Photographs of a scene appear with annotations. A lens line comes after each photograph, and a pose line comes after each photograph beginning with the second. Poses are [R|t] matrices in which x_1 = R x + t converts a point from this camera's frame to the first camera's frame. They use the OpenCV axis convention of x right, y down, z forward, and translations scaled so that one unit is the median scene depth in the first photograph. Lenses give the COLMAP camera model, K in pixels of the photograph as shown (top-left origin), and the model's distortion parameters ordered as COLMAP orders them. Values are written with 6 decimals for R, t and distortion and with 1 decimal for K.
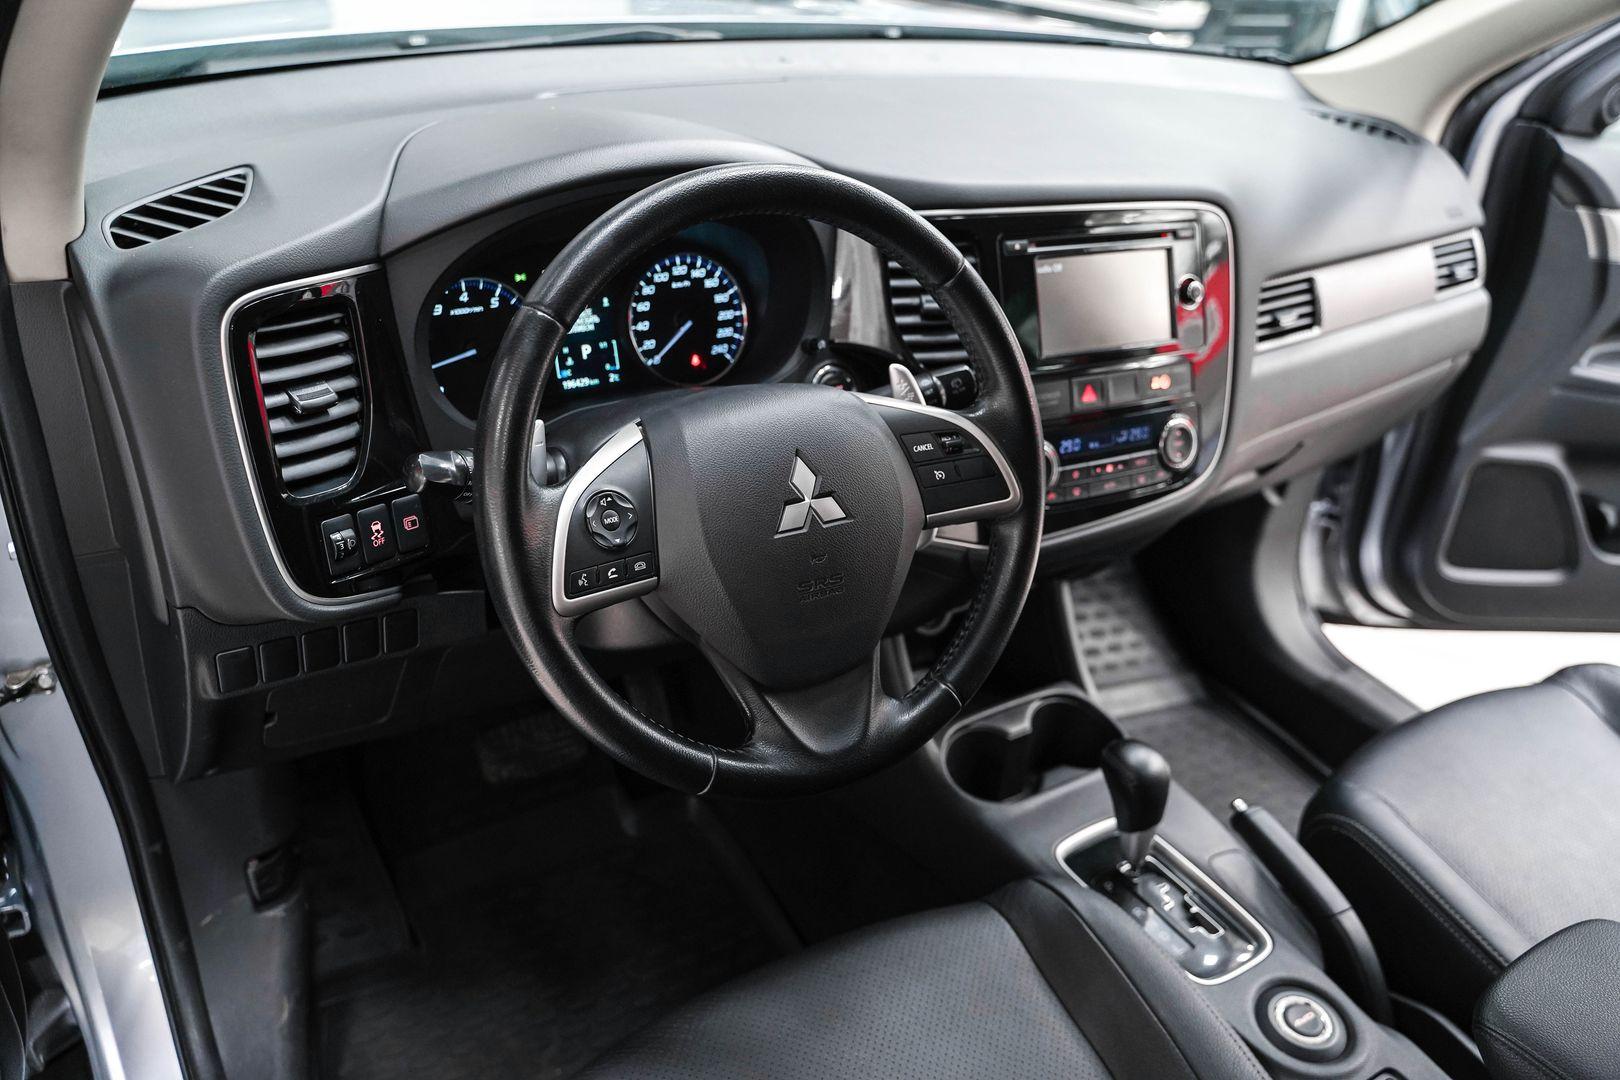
lens RADIAL K [[1313.3, 0, 810.0], [0, 1313.3, 540.0], [0, 0, 1]] dist [-0.124181, 0.103577]
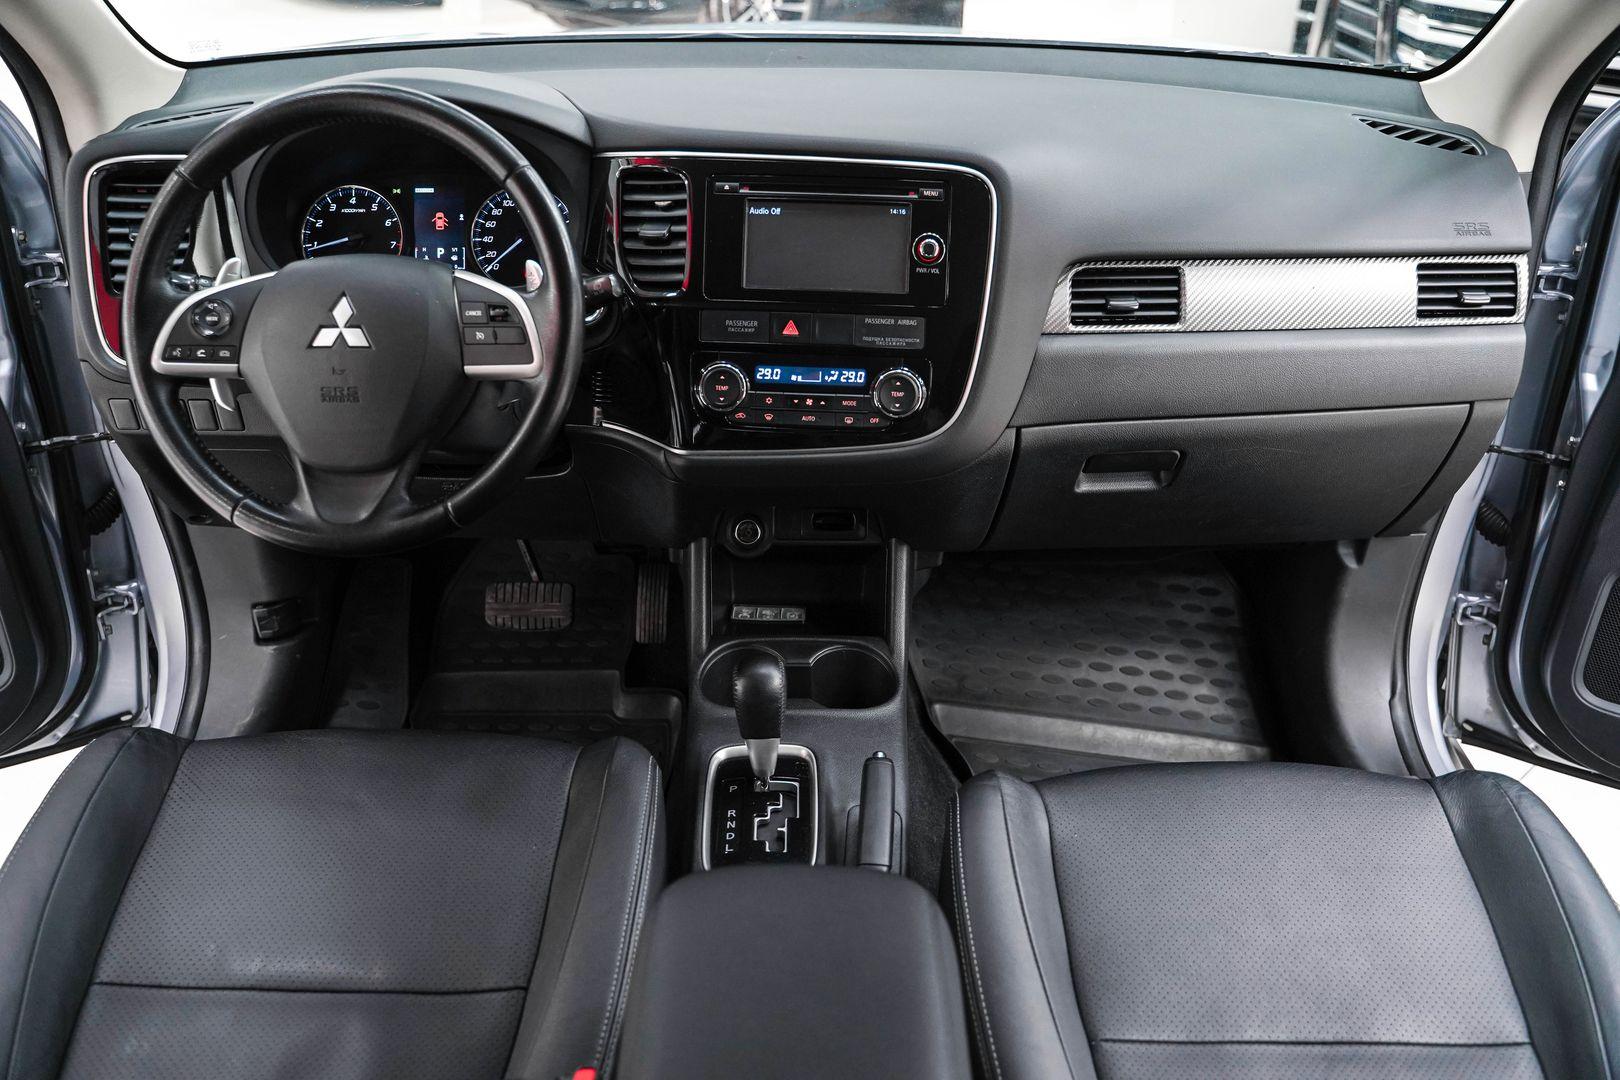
lens RADIAL K [[1313.3, 0, 810.0], [0, 1313.3, 540.0], [0, 0, 1]] dist [-0.124181, 0.103577]
pose [[0.842756, 0.181044, -0.506937, 0.762619], [-0.214149, 0.976775, -0.007172, 0.060592], [0.493865, 0.114604, 0.861953, 0.083290]]
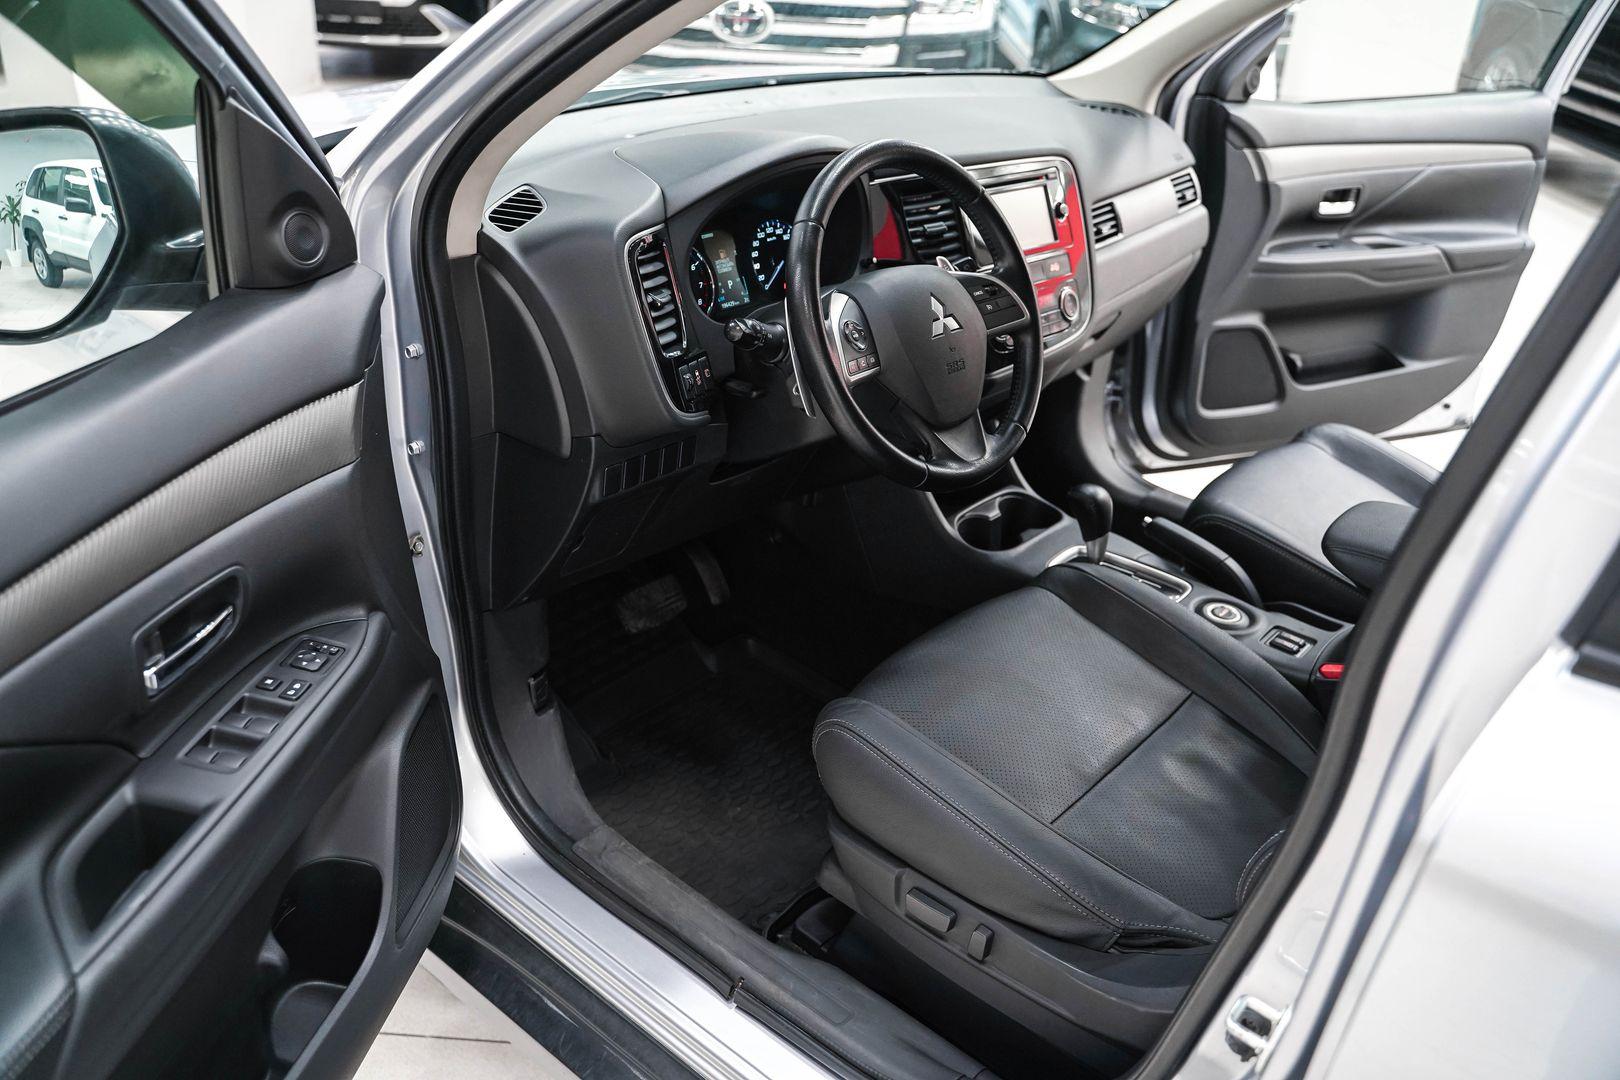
lens RADIAL K [[1313.3, 0, 810.0], [0, 1313.3, 540.0], [0, 0, 1]] dist [-0.124181, 0.103577]
pose [[0.958933, -0.172607, 0.225067, -0.434019], [0.182904, 0.982798, -0.025569, 0.192949], [-0.216782, 0.065685, 0.974008, -0.477348]]
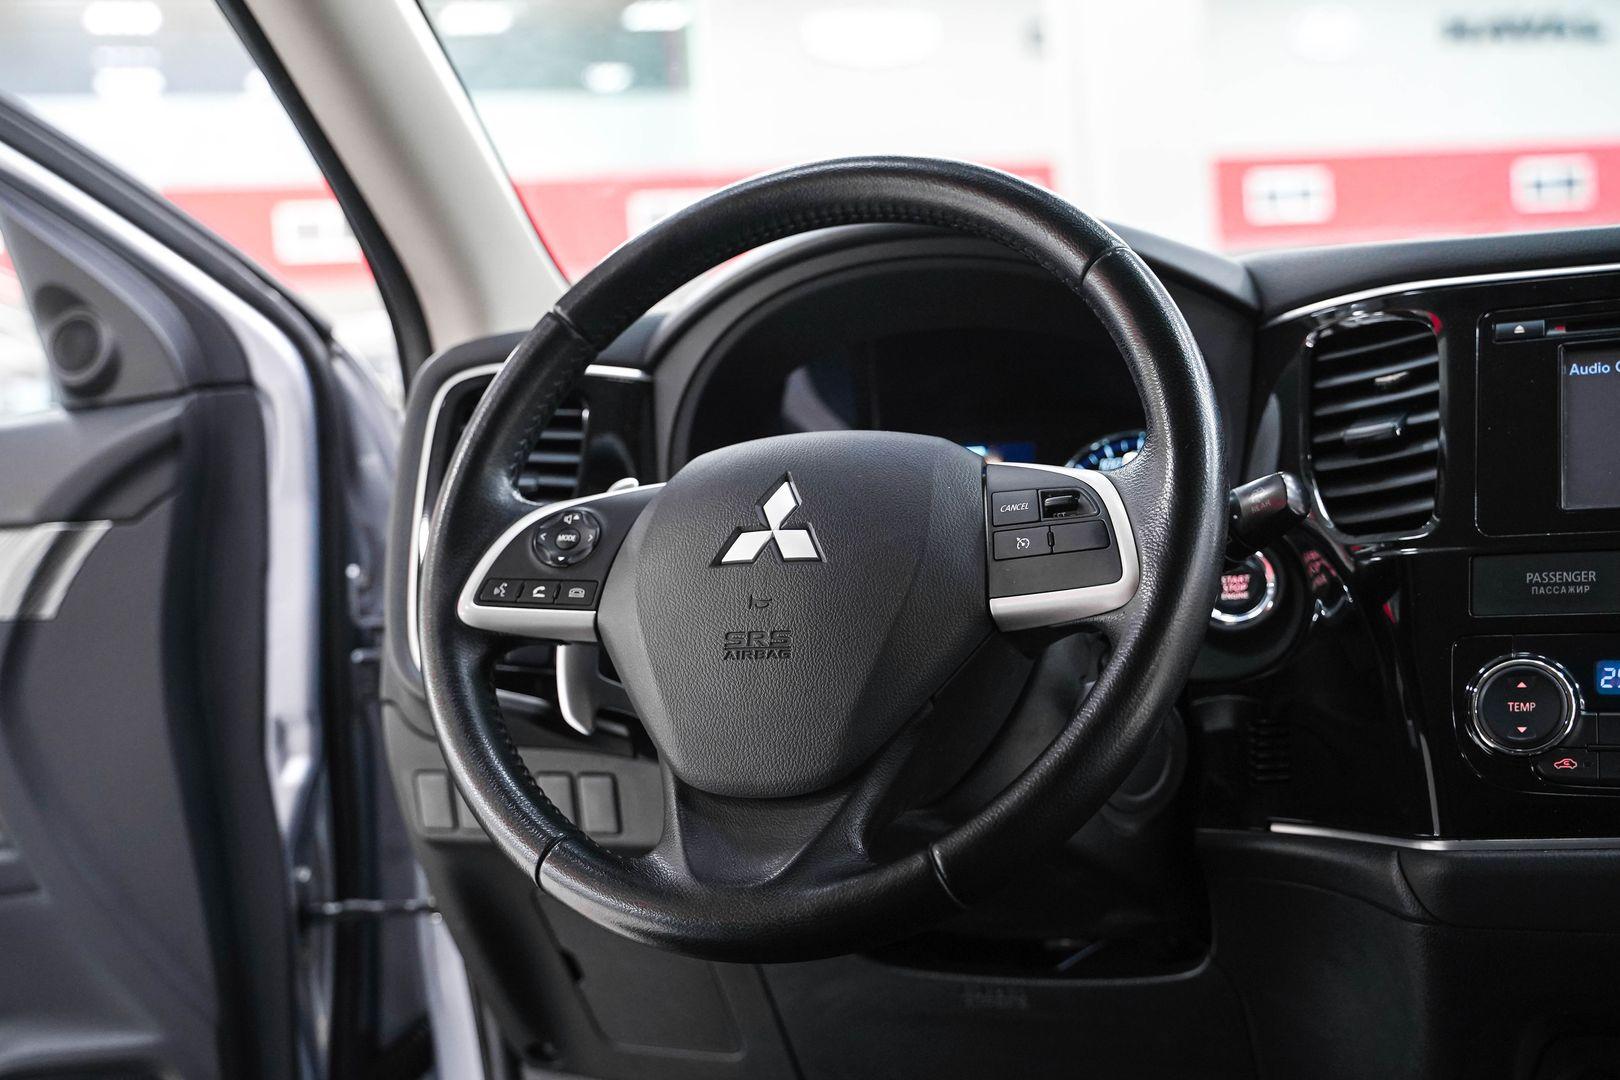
lens RADIAL K [[2034.0, 0, 780.6], [0, 2034.0, 513.0], [0, 0, 1]] dist [0.015180, 0.035928]
pose [[0.558196, -0.108051, -0.822643, 0.643779], [-0.322564, 0.885229, -0.335144, 0.234273], [0.764441, 0.452431, 0.459278, 0.325023]]
